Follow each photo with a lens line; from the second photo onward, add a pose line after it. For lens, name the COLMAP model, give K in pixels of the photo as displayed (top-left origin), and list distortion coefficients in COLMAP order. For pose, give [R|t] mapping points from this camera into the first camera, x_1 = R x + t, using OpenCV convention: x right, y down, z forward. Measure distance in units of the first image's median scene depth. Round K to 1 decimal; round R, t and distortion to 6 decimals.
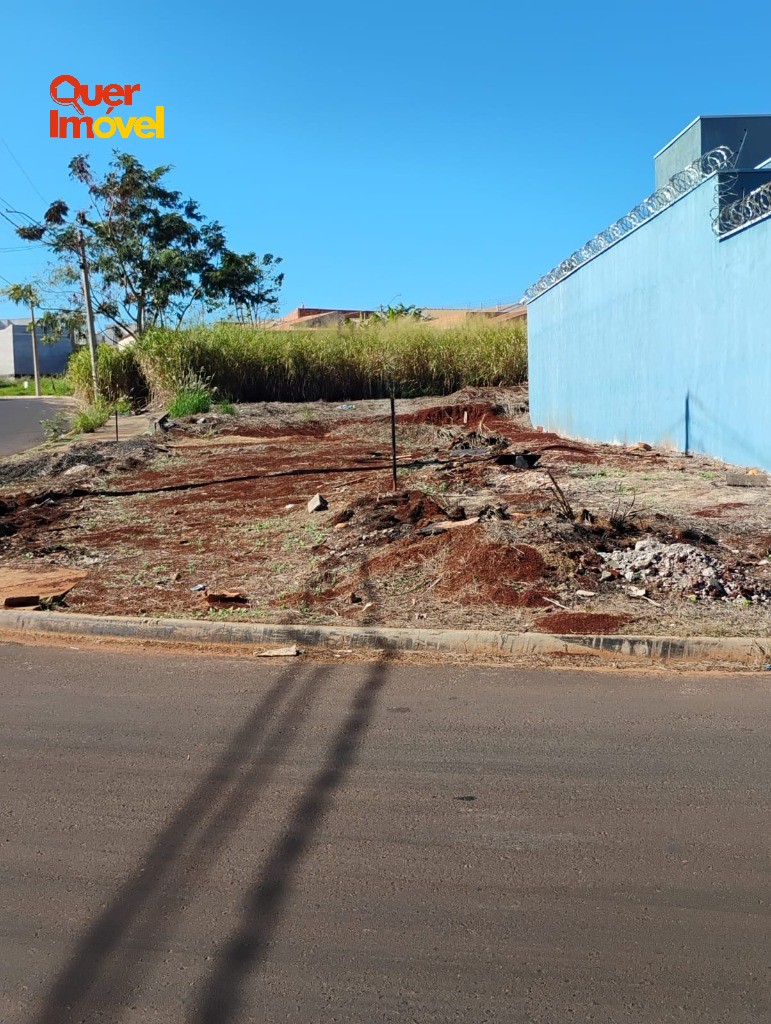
lens RADIAL K [[1656.5, 0, 385.7], [0, 1656.5, 525.5], [0, 0, 1]] dist [0.169131, -0.164627]
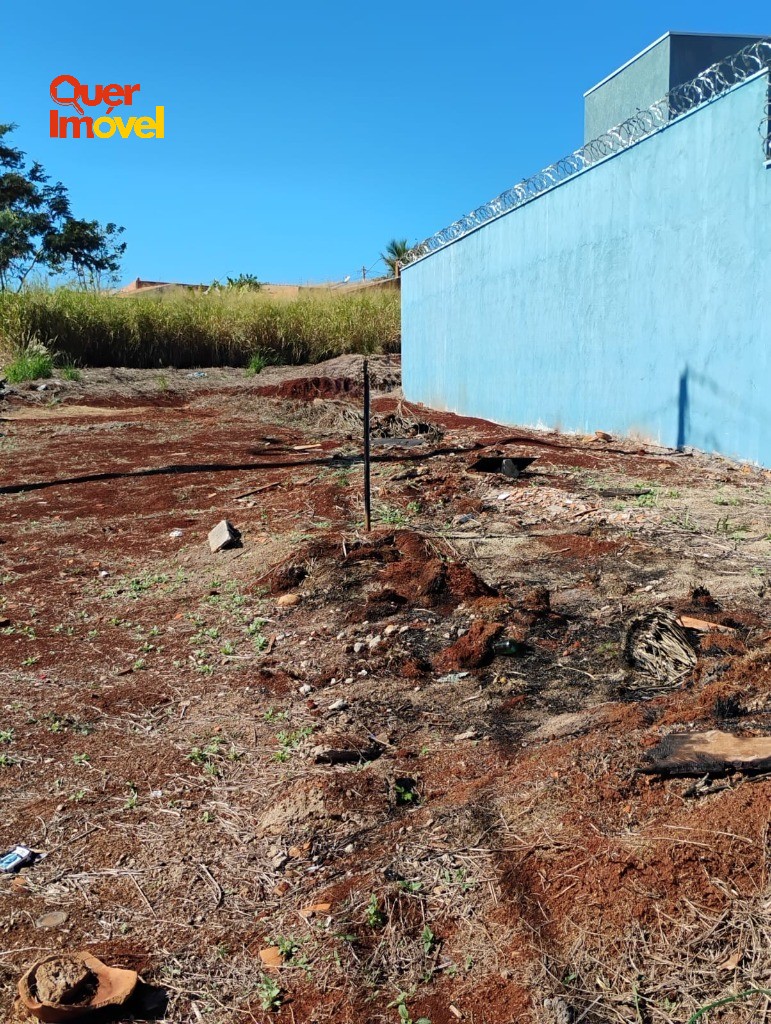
lens RADIAL K [[1318.9, 0, 385.5], [0, 1318.9, 512.0], [0, 0, 1]] dist [0.054170, 0.016579]
pose [[0.989990, 0.007486, 0.140937, -0.032765], [-0.012159, 0.999404, 0.032320, -0.025203], [-0.140611, -0.033710, 0.989491, 0.311329]]
